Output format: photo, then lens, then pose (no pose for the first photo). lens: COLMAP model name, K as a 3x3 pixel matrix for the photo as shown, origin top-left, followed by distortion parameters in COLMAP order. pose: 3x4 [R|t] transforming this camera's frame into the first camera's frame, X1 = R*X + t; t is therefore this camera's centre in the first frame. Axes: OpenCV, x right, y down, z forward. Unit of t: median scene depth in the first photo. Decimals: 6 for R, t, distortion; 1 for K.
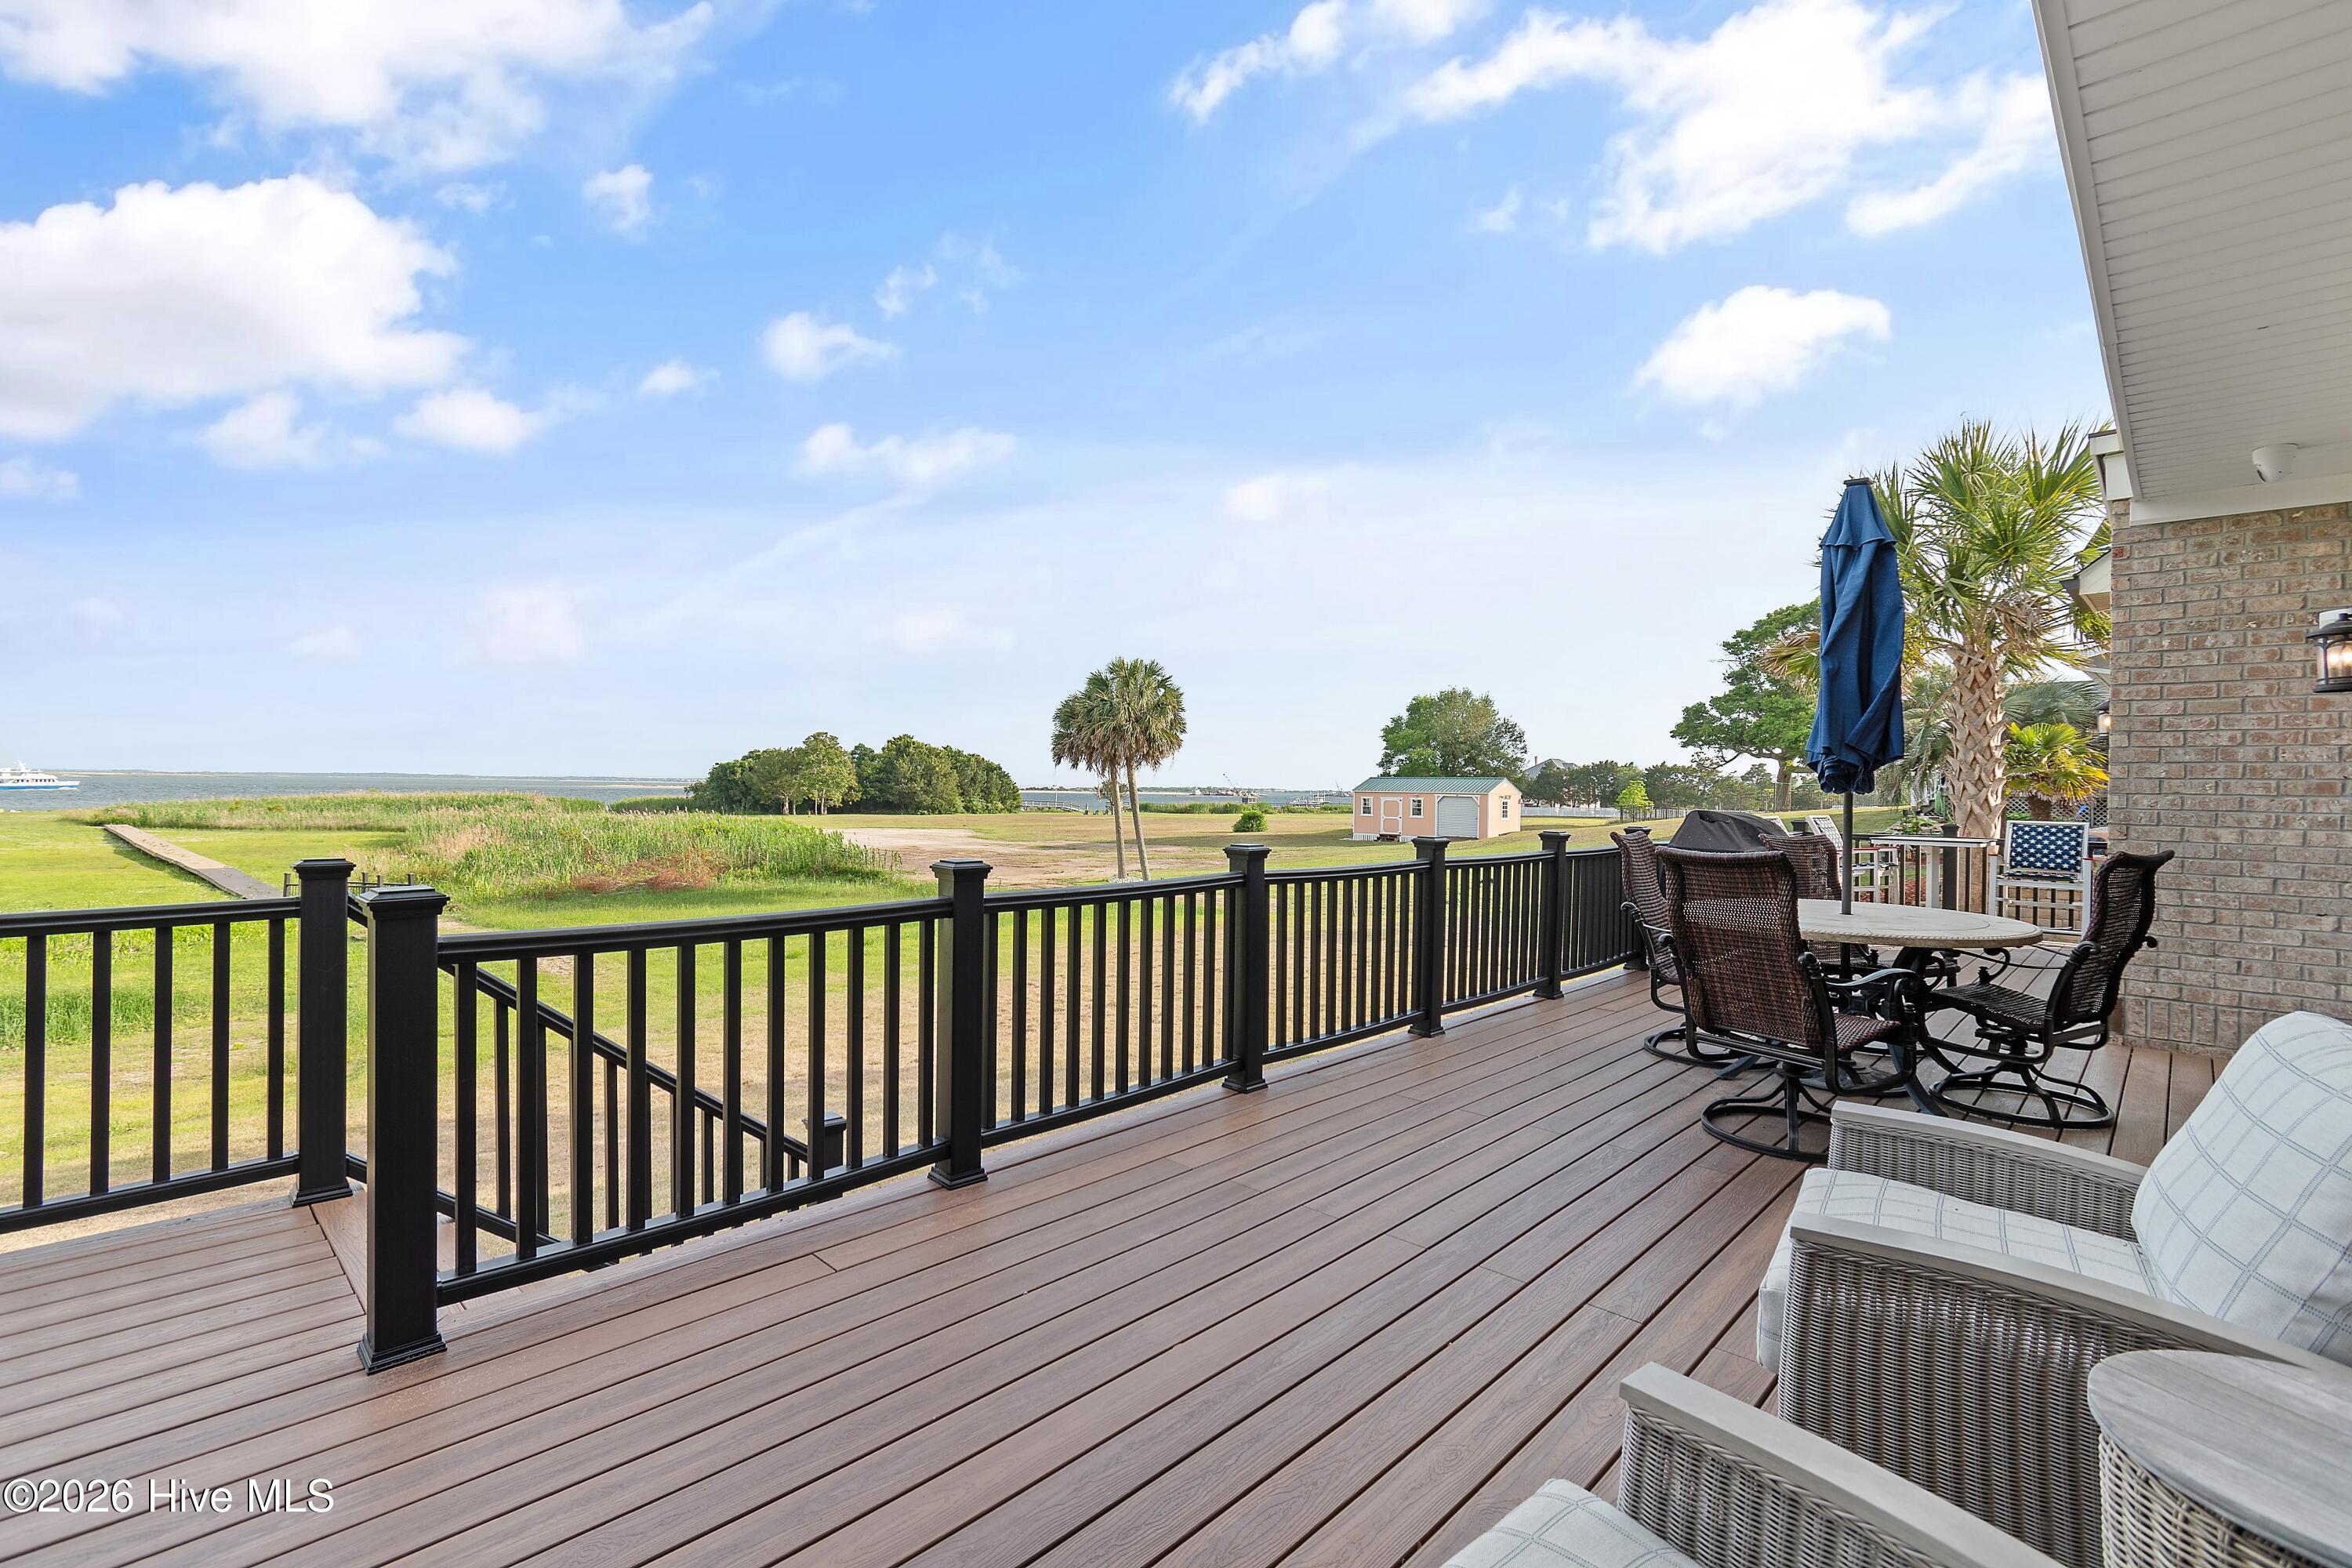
lens RADIAL K [[1037.0, 0, 1167.0], [0, 1037.0, 799.6], [0, 0, 1]] dist [0.005766, -0.003596]
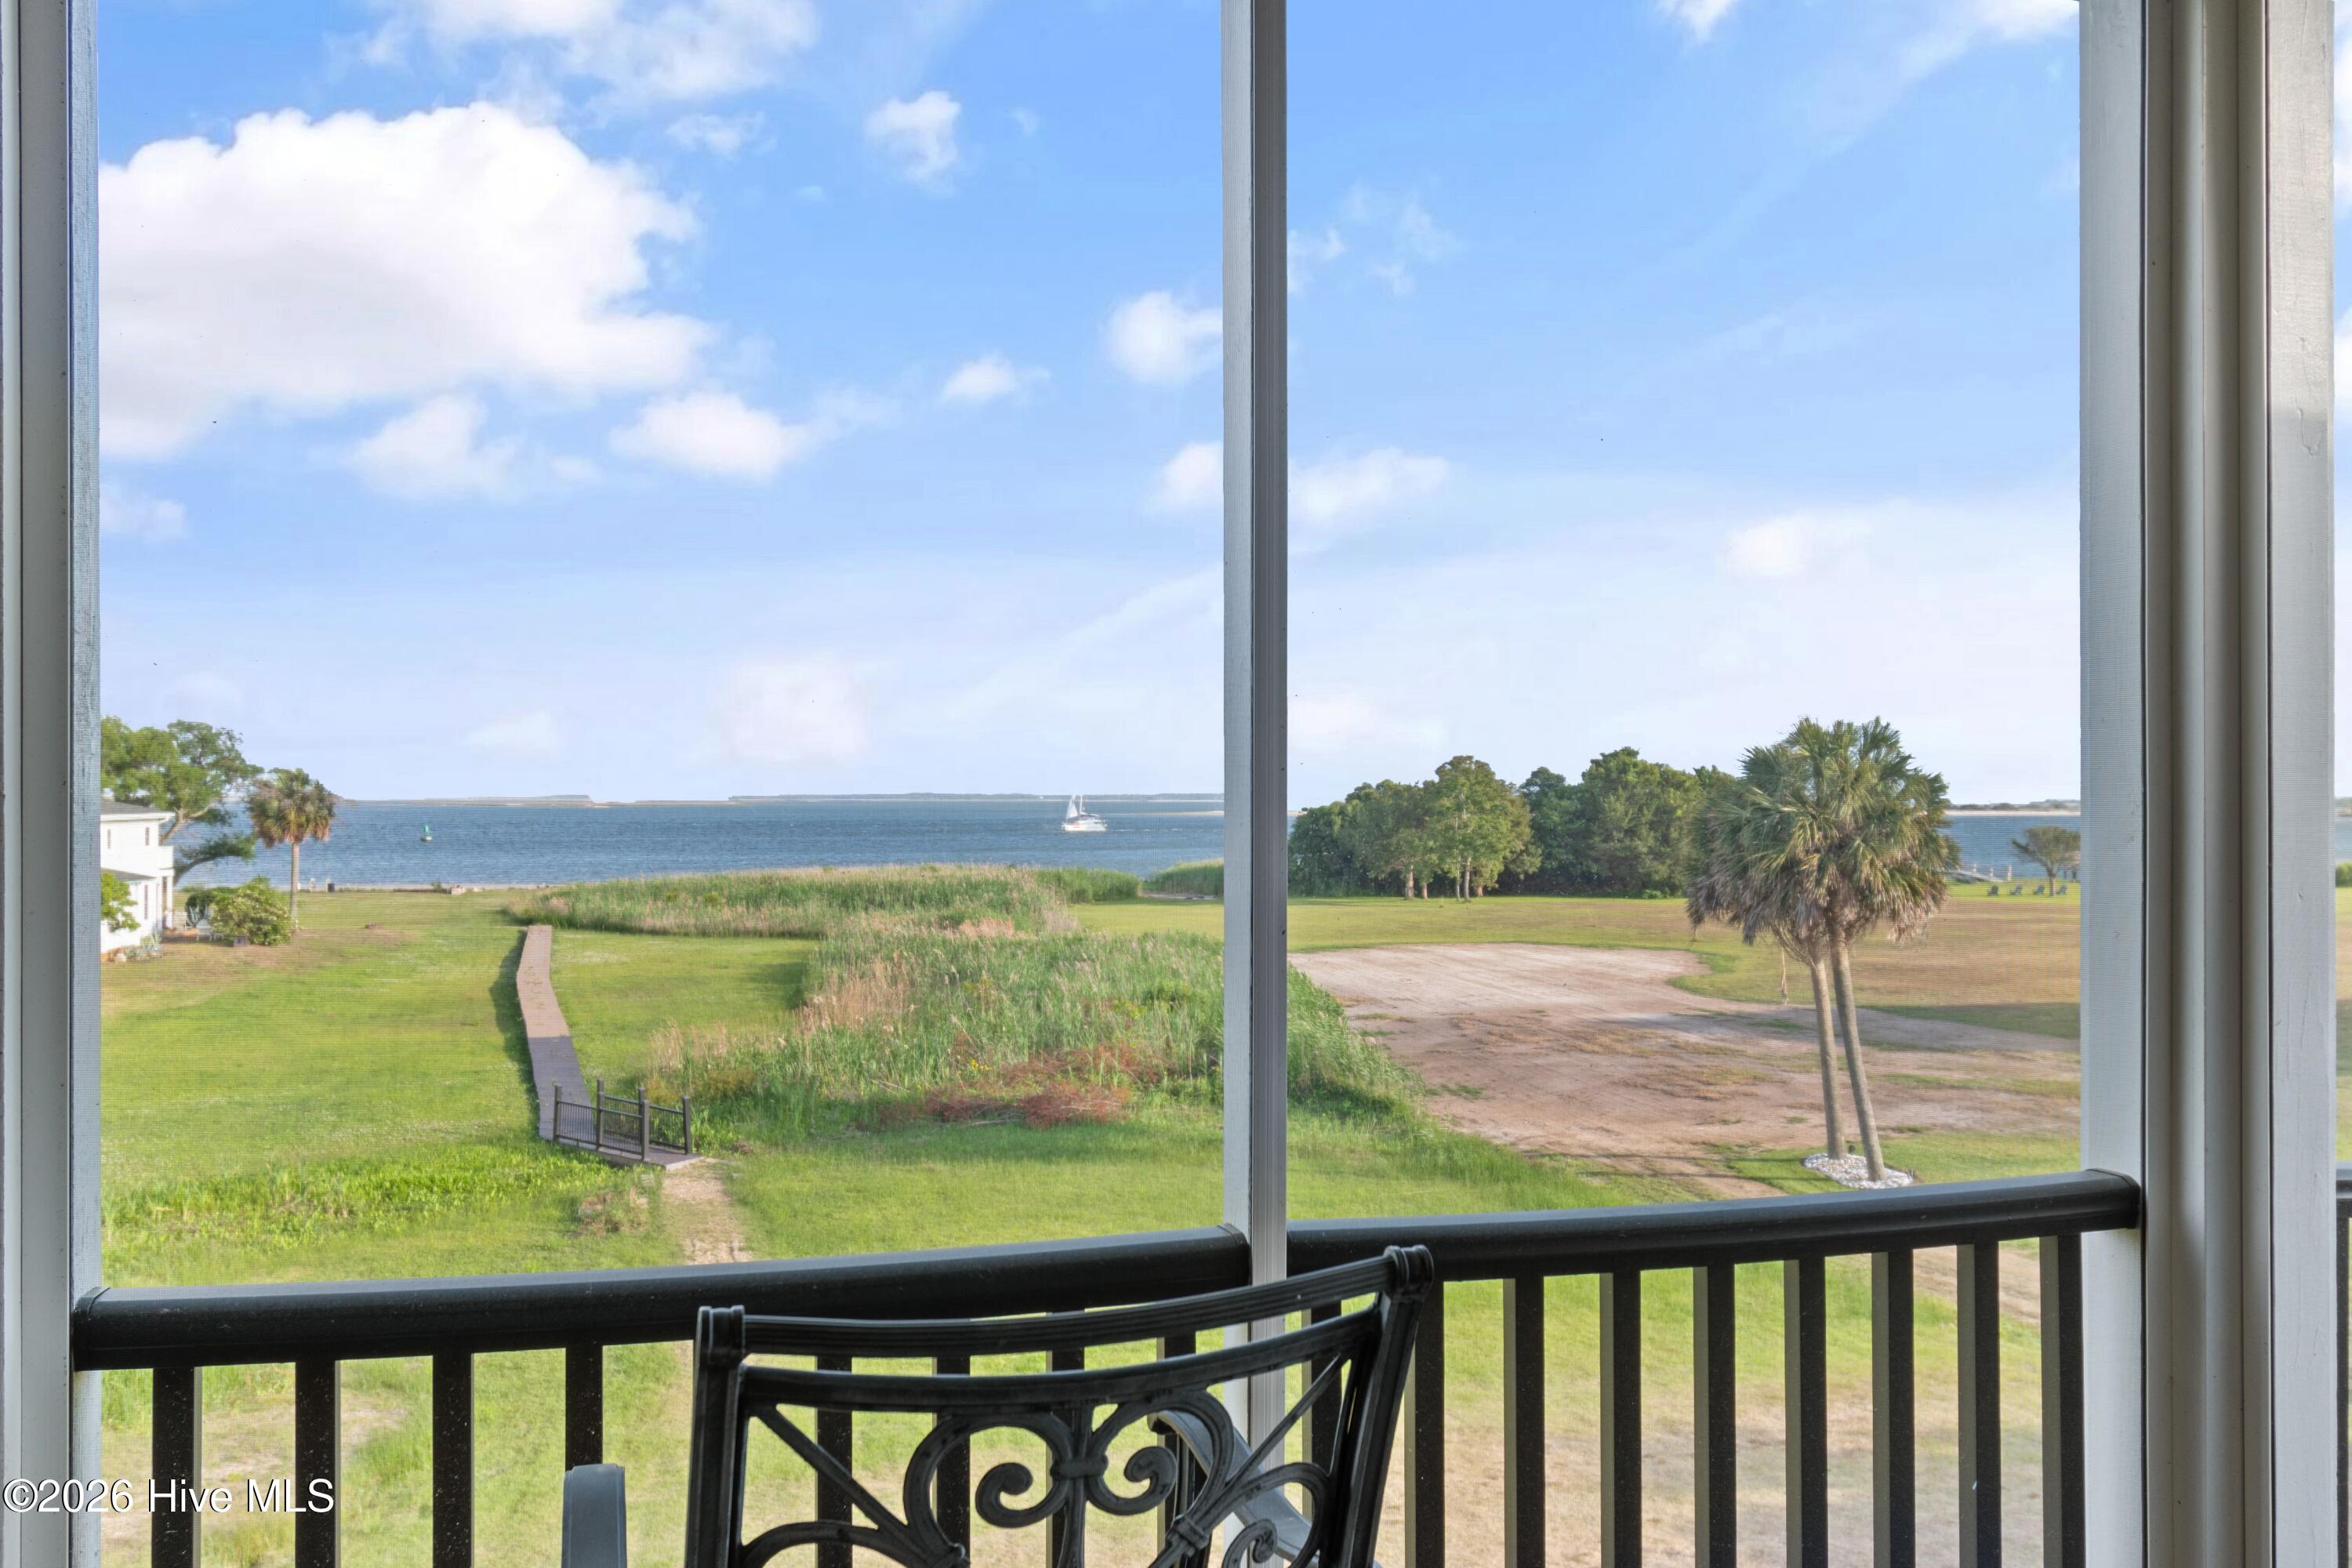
lens RADIAL K [[1905.9, 0, 1171.1], [0, 1905.9, 792.6], [0, 0, 1]] dist [-0.005164, -0.004966]
pose [[0.867297, -0.017308, -0.497491, 0.084505], [0.009554, 0.999790, -0.018127, -0.052301], [0.497700, 0.010968, 0.867280, 0.044451]]
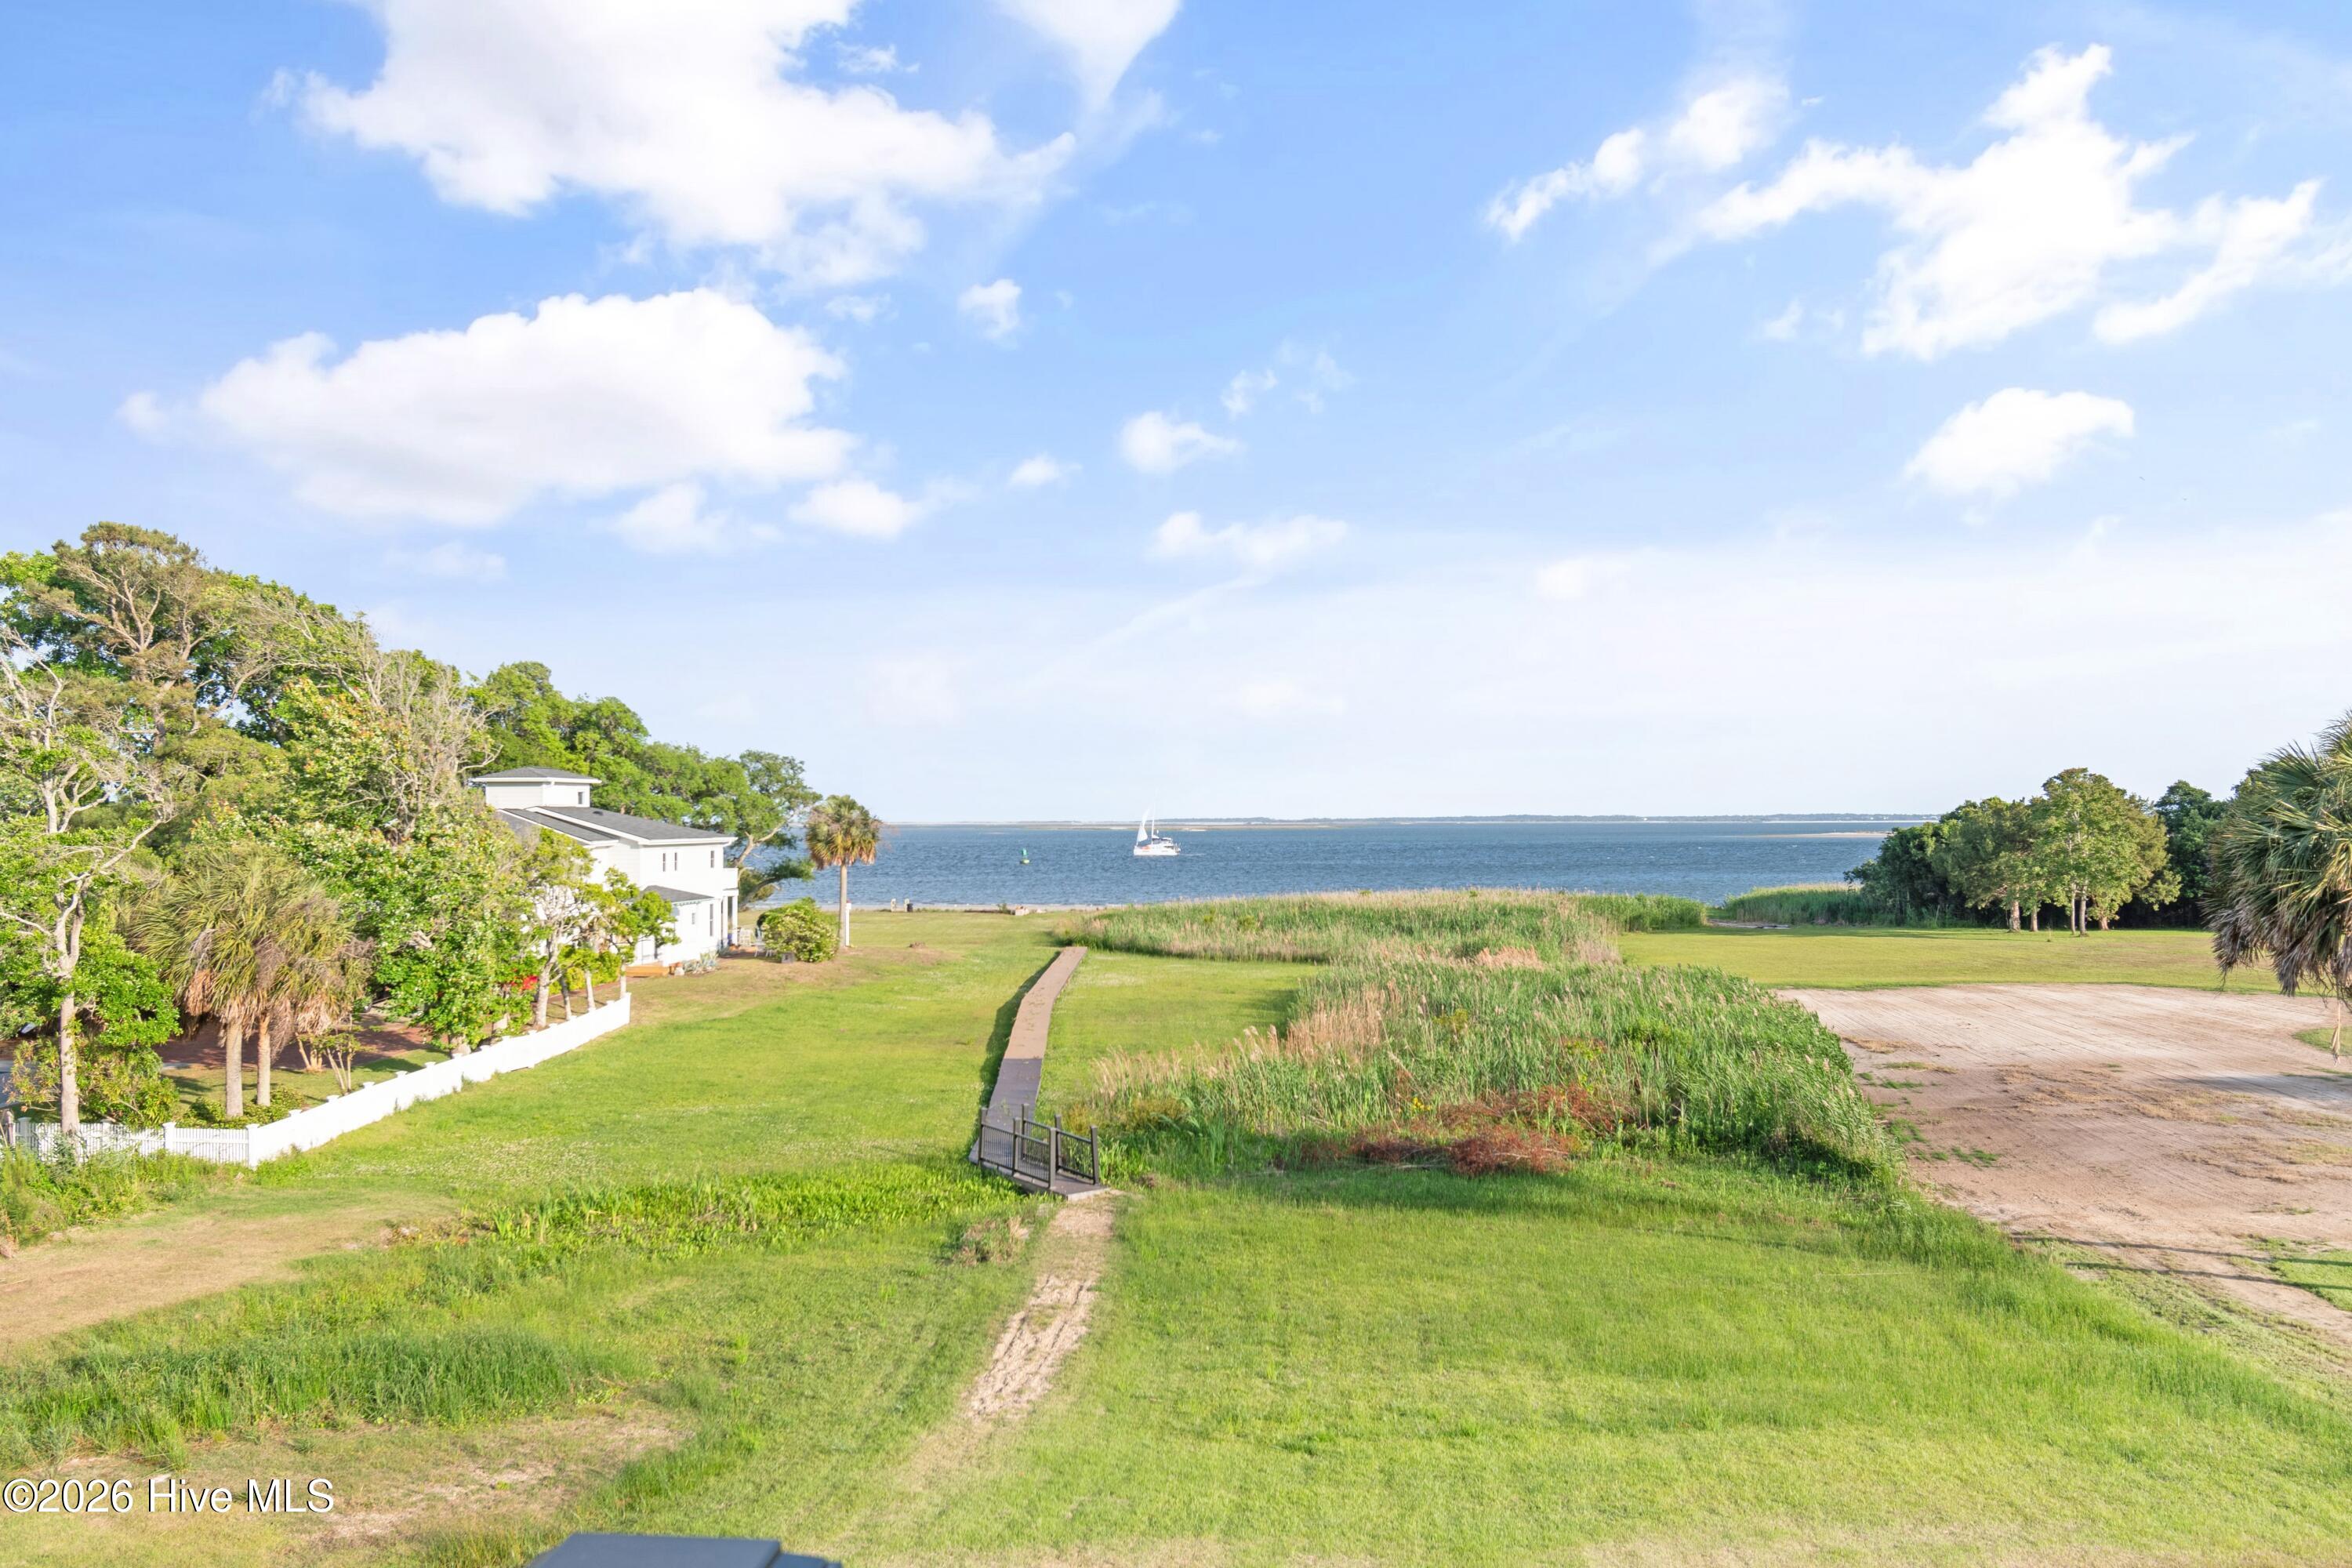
lens RADIAL K [[1949.0, 0, 1166.5], [0, 1949.0, 788.4], [0, 0, 1]] dist [0.003371, -0.008309]
pose [[0.673664, -0.031823, -0.738353, 0.116716], [0.009270, 0.999358, -0.034615, -0.051910], [0.738980, 0.016474, 0.673526, 0.102311]]
